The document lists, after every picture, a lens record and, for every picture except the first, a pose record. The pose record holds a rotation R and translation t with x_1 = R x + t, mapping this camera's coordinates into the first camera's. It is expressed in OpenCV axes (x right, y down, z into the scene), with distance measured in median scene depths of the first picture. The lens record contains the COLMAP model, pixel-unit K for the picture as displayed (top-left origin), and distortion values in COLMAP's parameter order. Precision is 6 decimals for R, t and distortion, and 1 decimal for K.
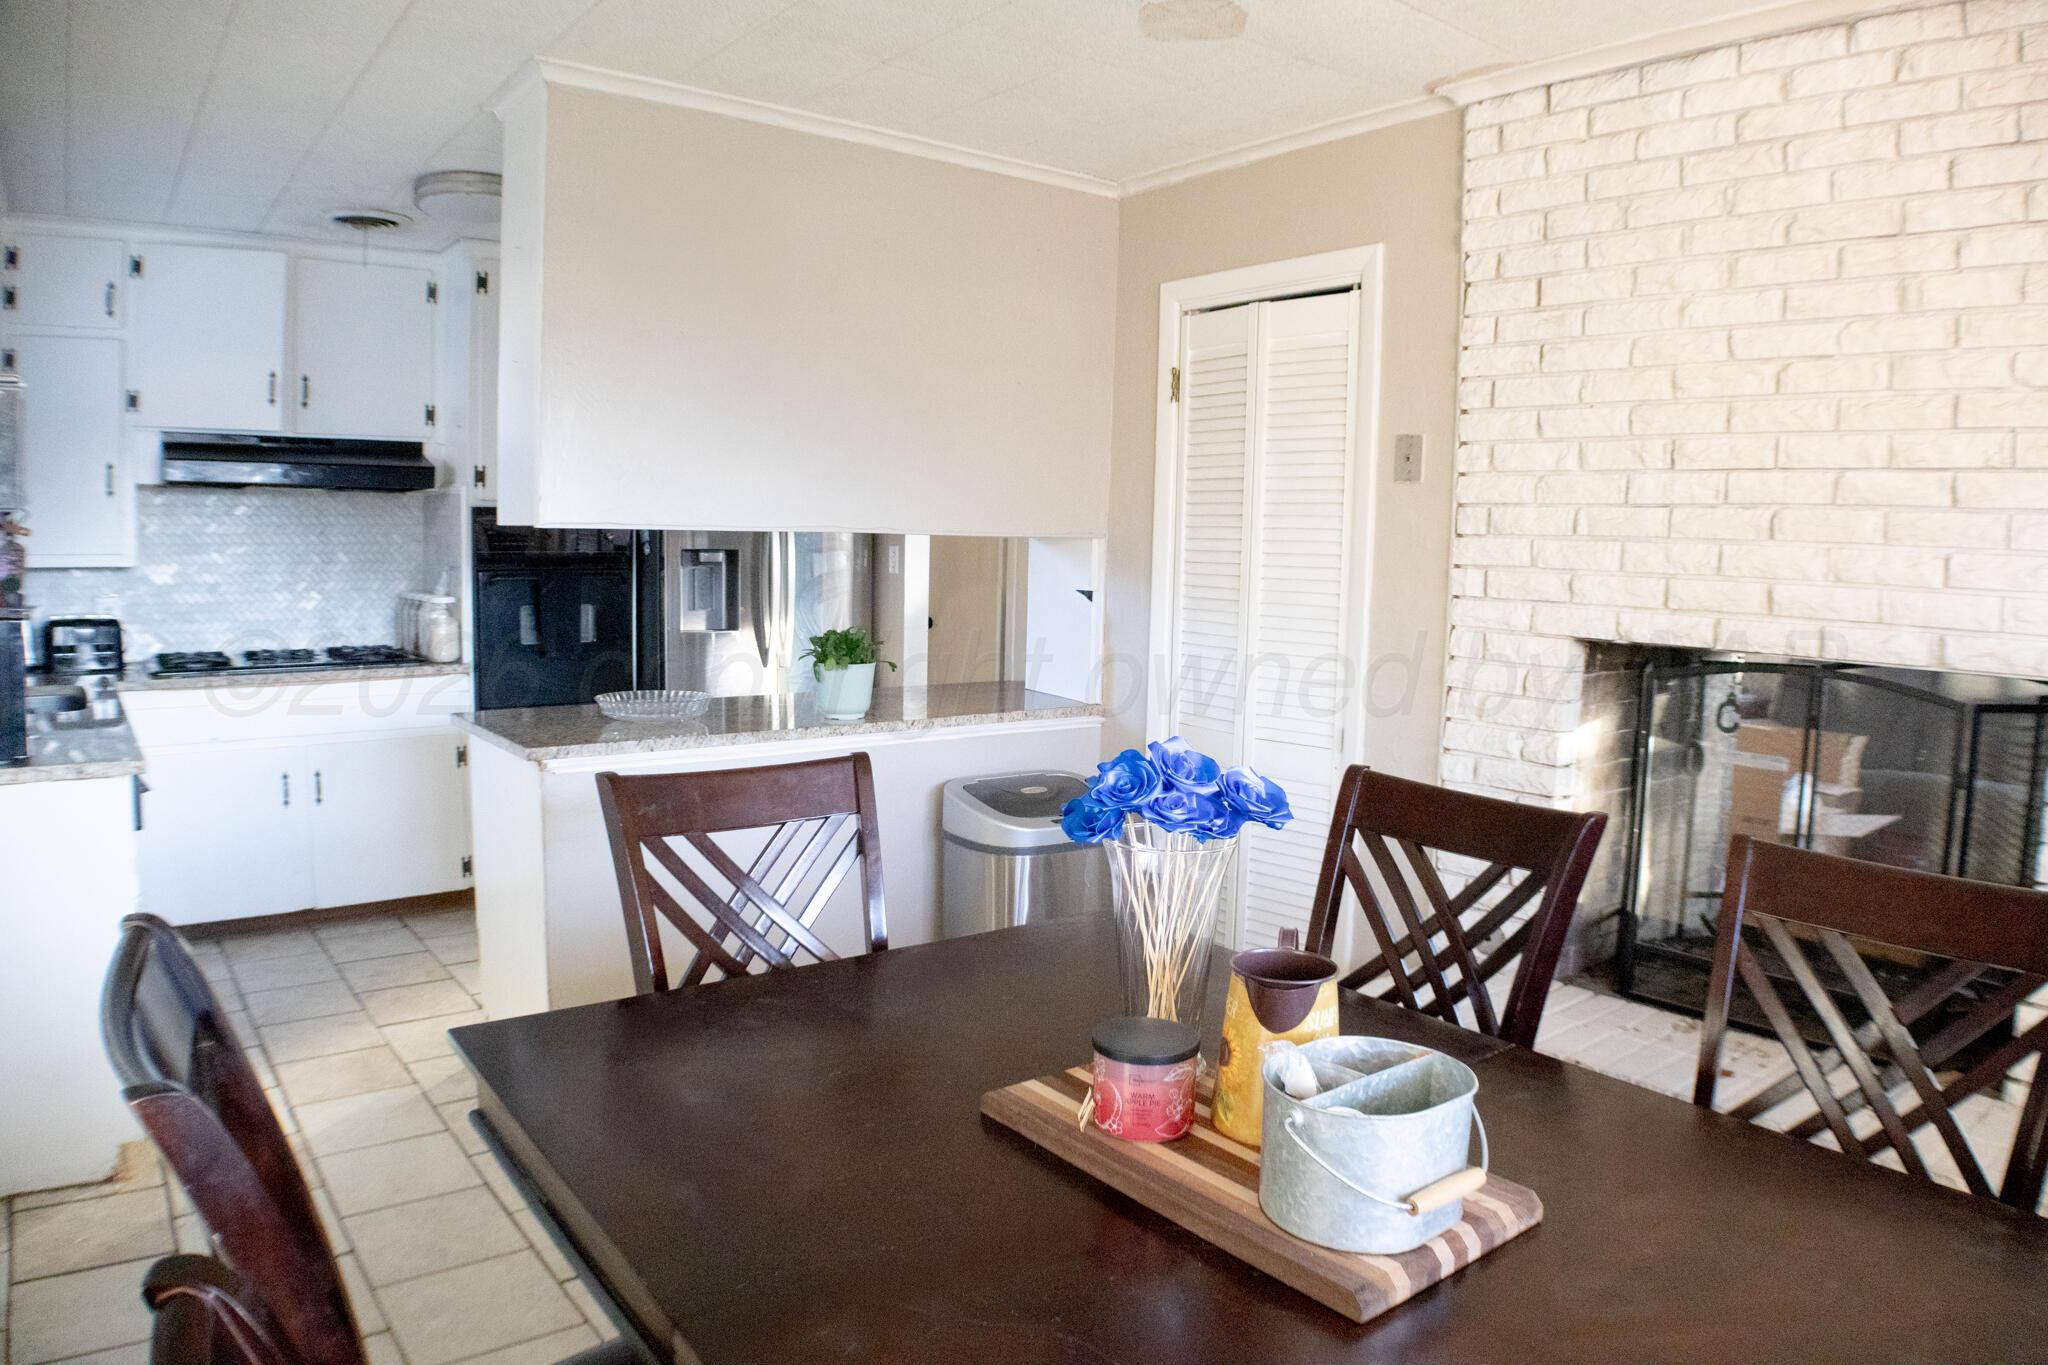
lens RADIAL K [[1349.5, 0, 1053.8], [0, 1349.5, 712.7], [0, 0, 1]] dist [-0.162990, 0.034169]
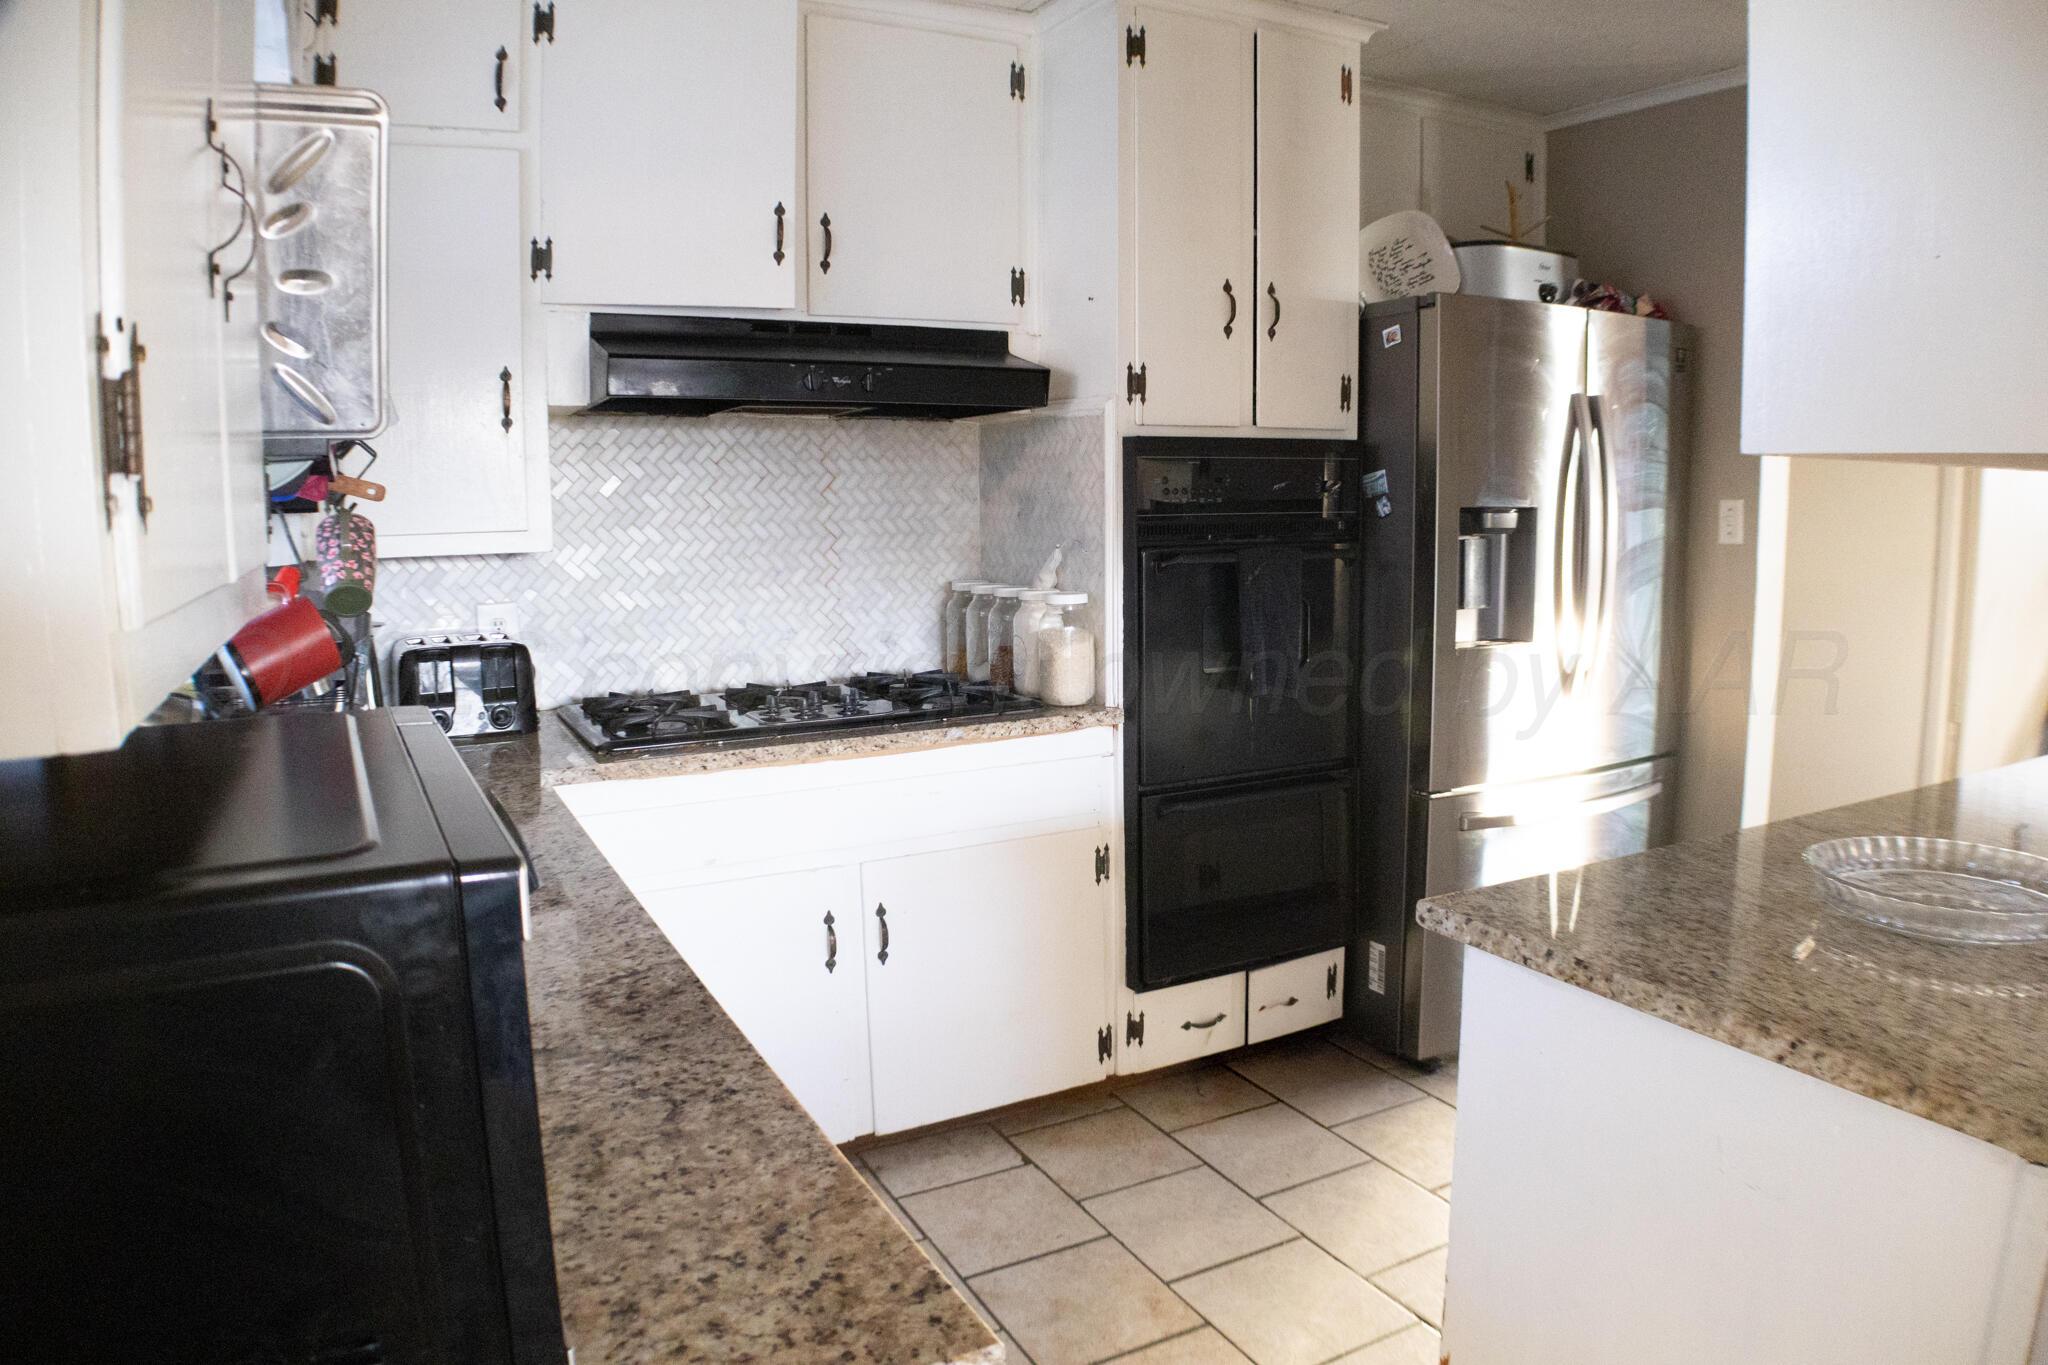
lens RADIAL K [[1349.5, 0, 1053.8], [0, 1349.5, 712.7], [0, 0, 1]] dist [-0.162990, 0.034169]
pose [[0.982940, -0.004232, -0.183877, -0.407809], [0.010821, 0.999334, 0.034842, -0.063162], [0.183608, -0.036237, 0.982331, 0.451792]]
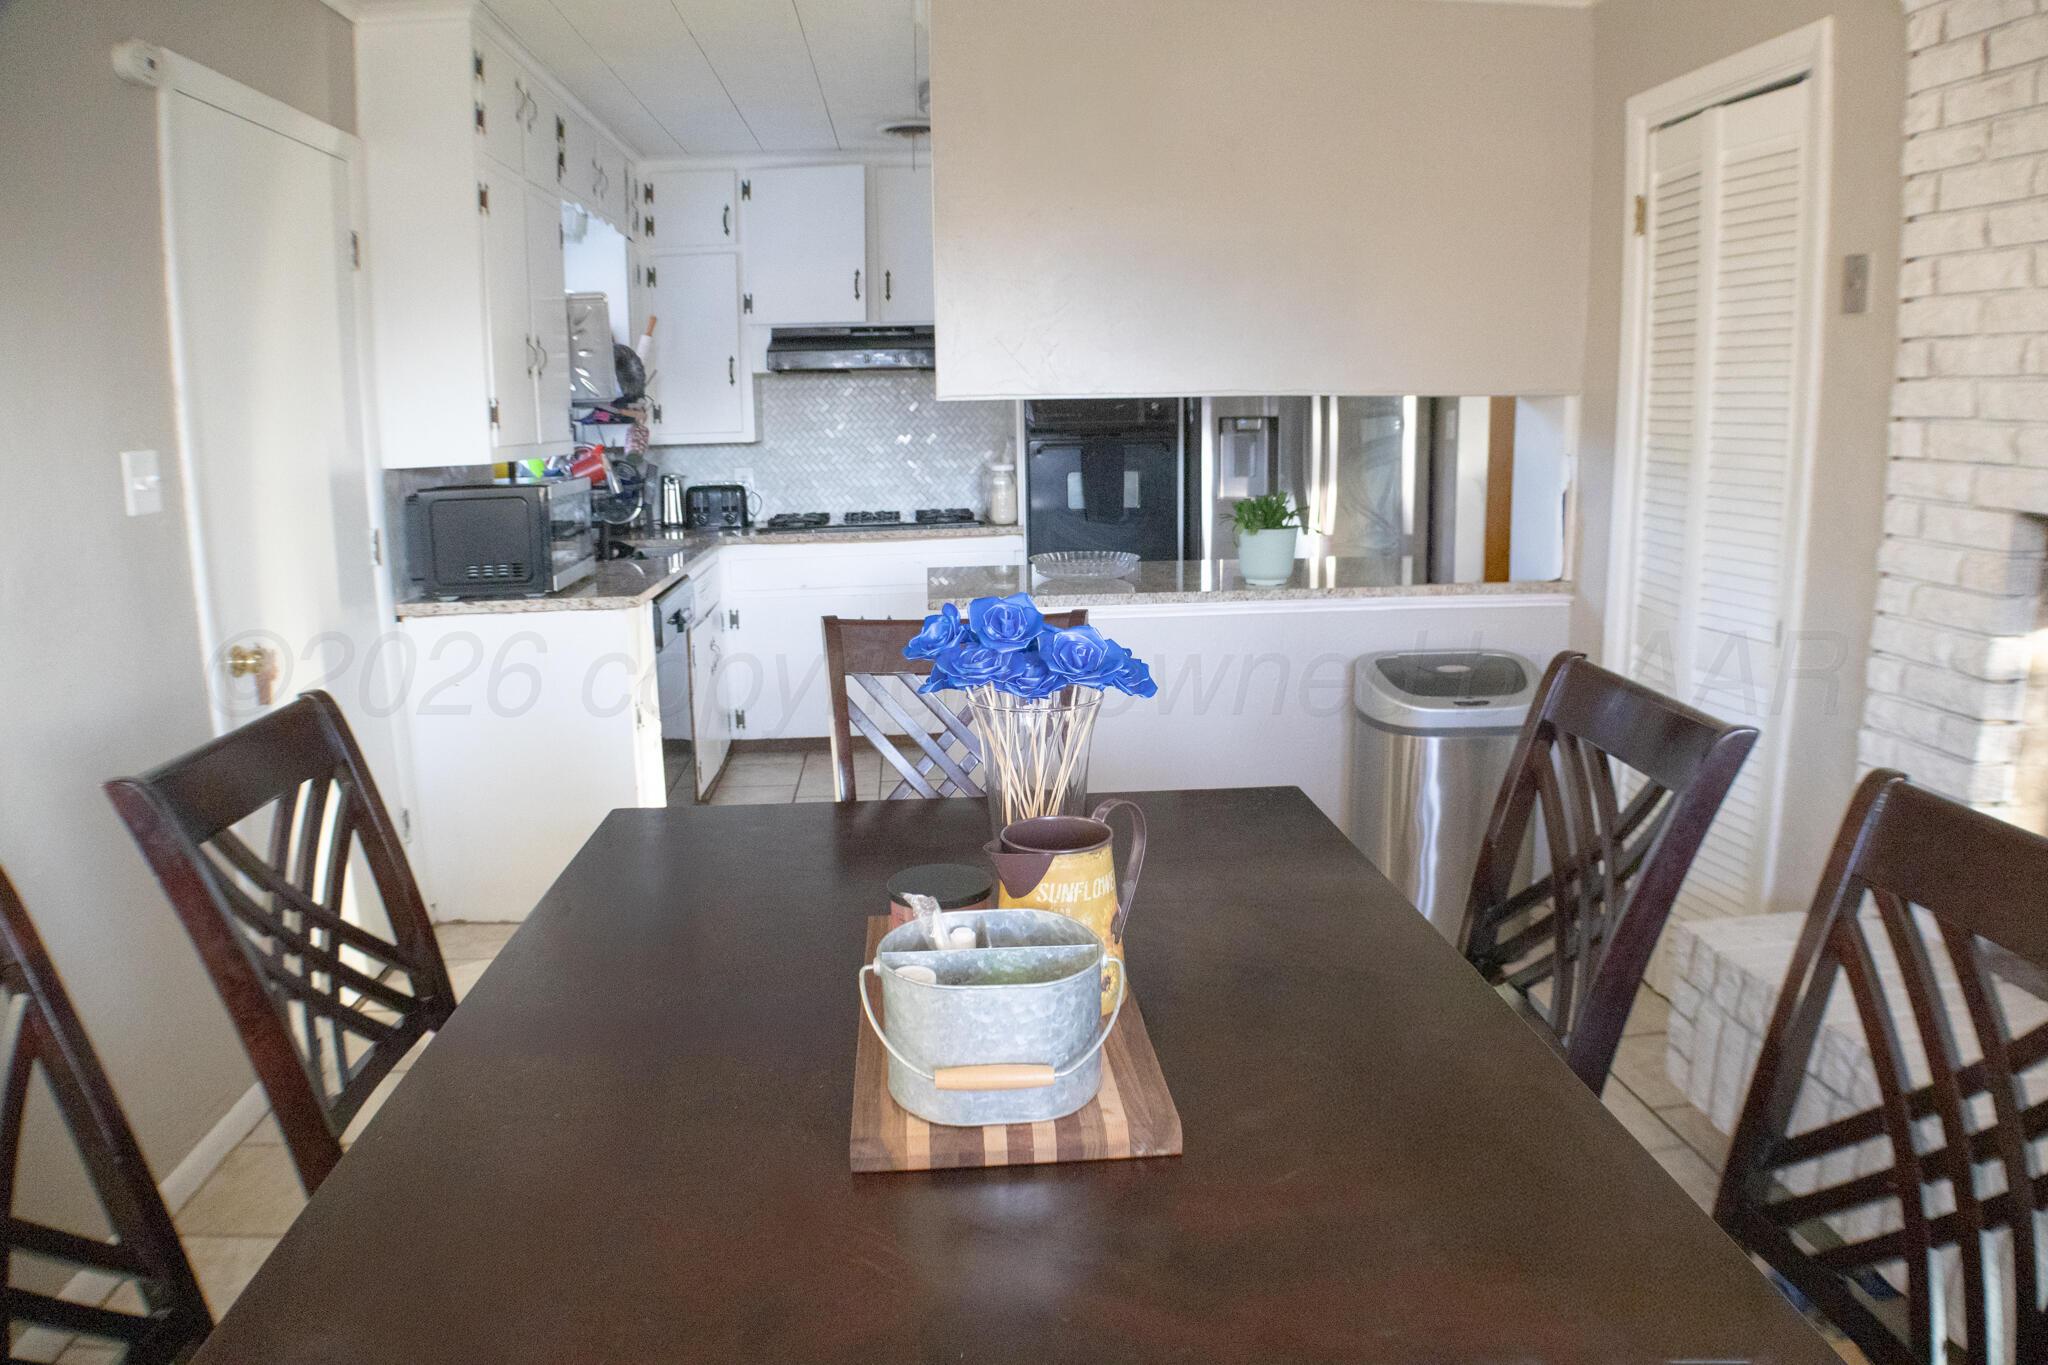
lens RADIAL K [[1349.5, 0, 1053.8], [0, 1349.5, 712.7], [0, 0, 1]] dist [-0.162990, 0.034169]
pose [[0.828432, 0.083504, -0.553829, 0.242665], [-0.030285, 0.994055, 0.104579, -0.000005], [0.559270, -0.069864, 0.826036, 0.076384]]
